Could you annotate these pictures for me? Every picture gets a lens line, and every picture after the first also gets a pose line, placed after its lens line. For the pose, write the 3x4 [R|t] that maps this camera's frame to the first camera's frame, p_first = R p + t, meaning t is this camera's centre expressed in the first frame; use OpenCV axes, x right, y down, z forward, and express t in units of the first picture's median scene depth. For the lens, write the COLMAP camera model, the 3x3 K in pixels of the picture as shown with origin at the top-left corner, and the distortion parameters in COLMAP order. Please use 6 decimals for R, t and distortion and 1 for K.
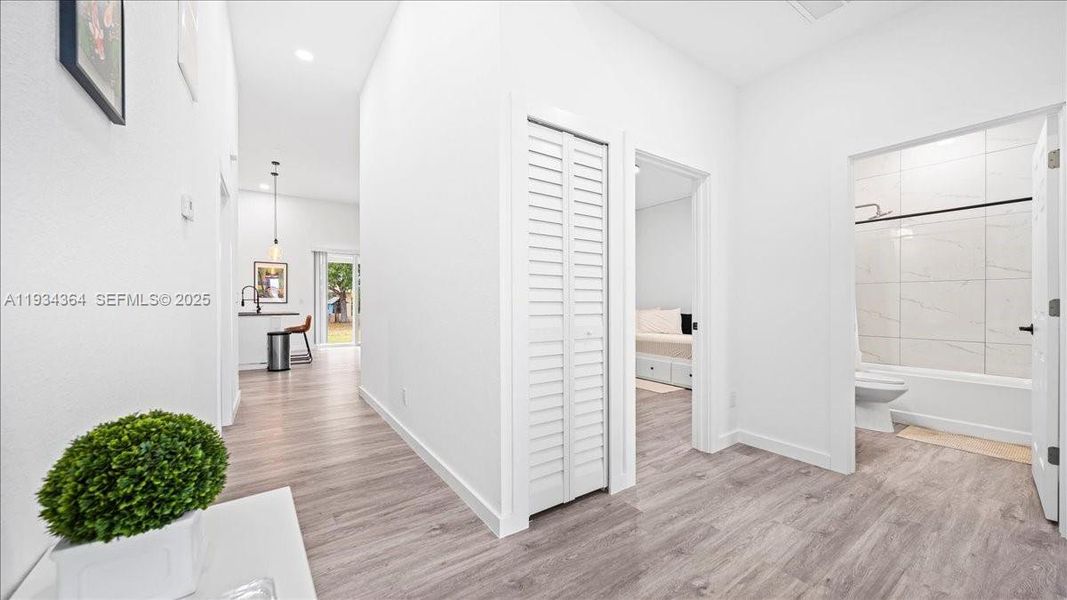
lens RADIAL K [[378.6, 0, 533.5], [0, 378.6, 300.0], [0, 0, 1]] dist [-0.000626, -0.000110]
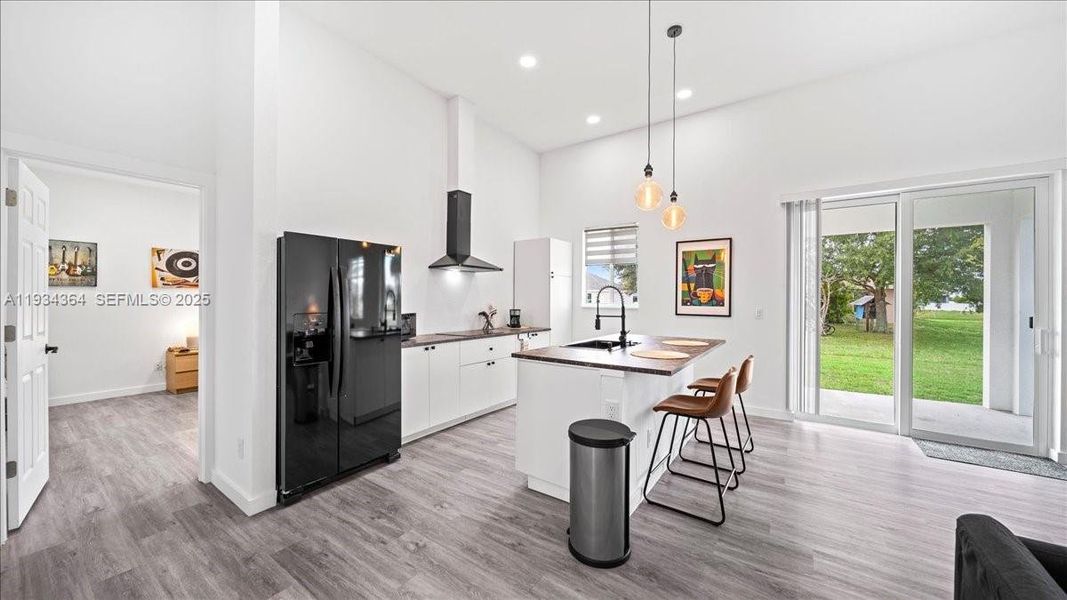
lens RADIAL K [[378.6, 0, 533.5], [0, 378.6, 300.0], [0, 0, 1]] dist [-0.000626, -0.000110]
pose [[0.351507, -0.002302, -0.936182, -0.275891], [0.006398, 0.999980, -0.000057, -0.015782], [0.936163, -0.005969, 0.351515, 0.582991]]
